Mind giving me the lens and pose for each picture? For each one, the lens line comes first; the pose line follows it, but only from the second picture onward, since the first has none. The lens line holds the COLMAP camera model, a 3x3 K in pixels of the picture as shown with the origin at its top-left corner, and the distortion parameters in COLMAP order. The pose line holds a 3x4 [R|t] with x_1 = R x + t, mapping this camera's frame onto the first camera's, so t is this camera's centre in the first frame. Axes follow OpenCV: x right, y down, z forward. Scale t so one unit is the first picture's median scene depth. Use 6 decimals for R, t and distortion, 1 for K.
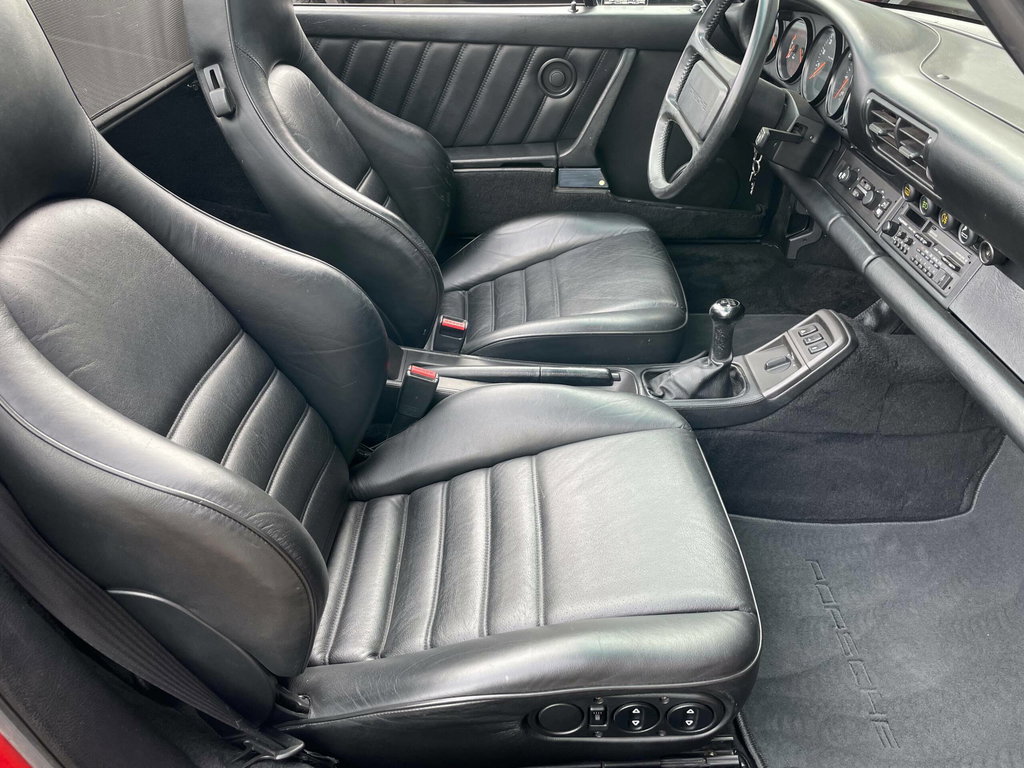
lens RADIAL K [[768.6, 0, 512.0], [0, 768.6, 384.0], [0, 0, 1]] dist [0.062730, -0.099859]
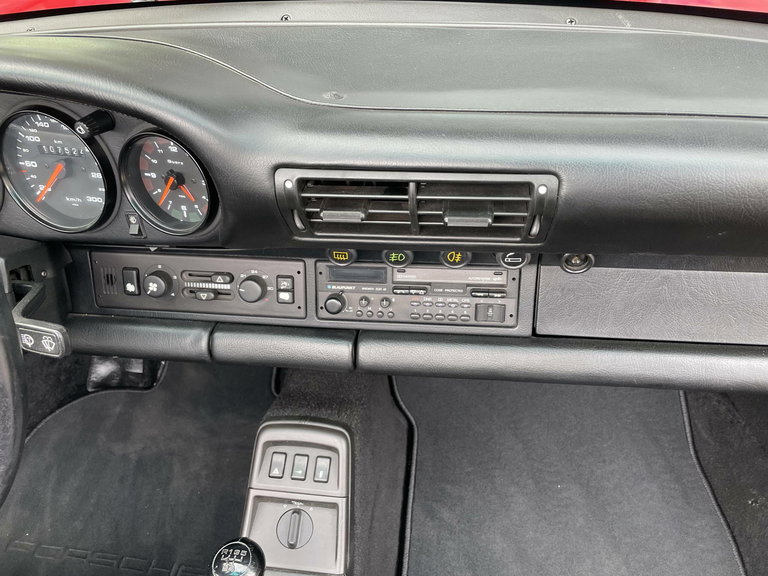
lens RADIAL K [[576.5, 0, 384.0], [0, 576.5, 288.0], [0, 0, 1]] dist [0.062730, -0.099859]
pose [[0.094949, -0.599113, 0.795015, 0.075763], [0.560055, 0.692395, 0.454892, -0.434887], [-0.822996, 0.402061, 0.401278, 0.751546]]
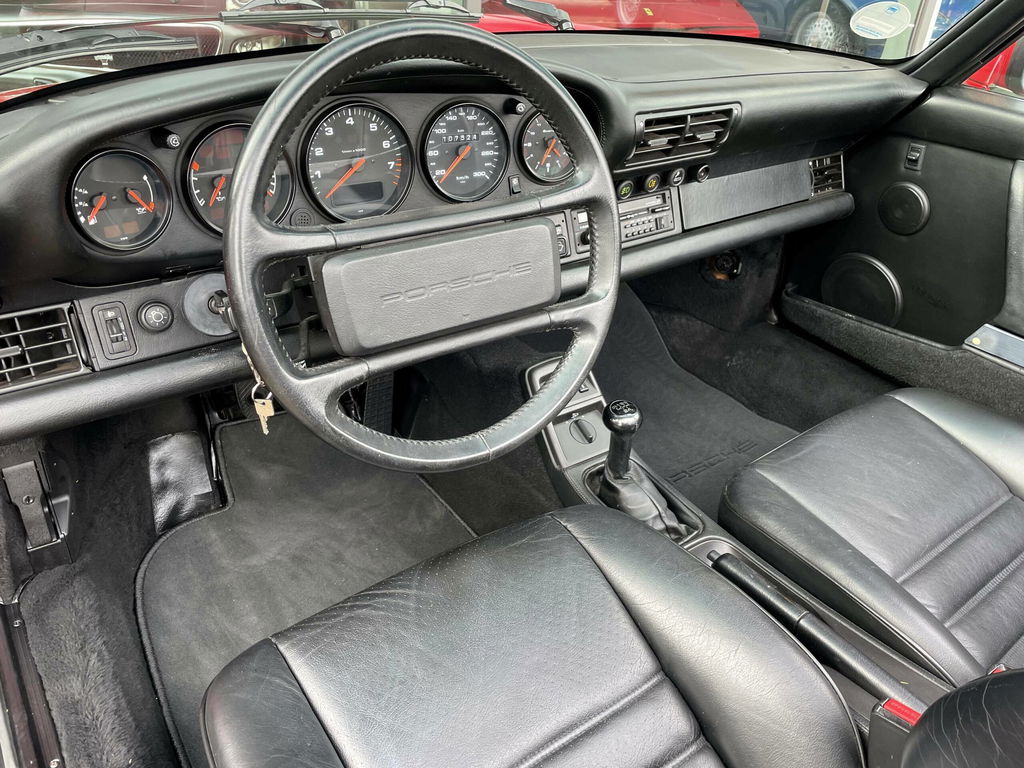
lens RADIAL K [[768.6, 0, 512.0], [0, 768.6, 384.0], [0, 0, 1]] dist [0.062730, -0.099859]
pose [[-0.610465, -0.434798, 0.662030, -0.202775], [0.380952, 0.571636, 0.726710, -0.870247], [-0.694413, 0.695832, -0.183327, 1.401704]]
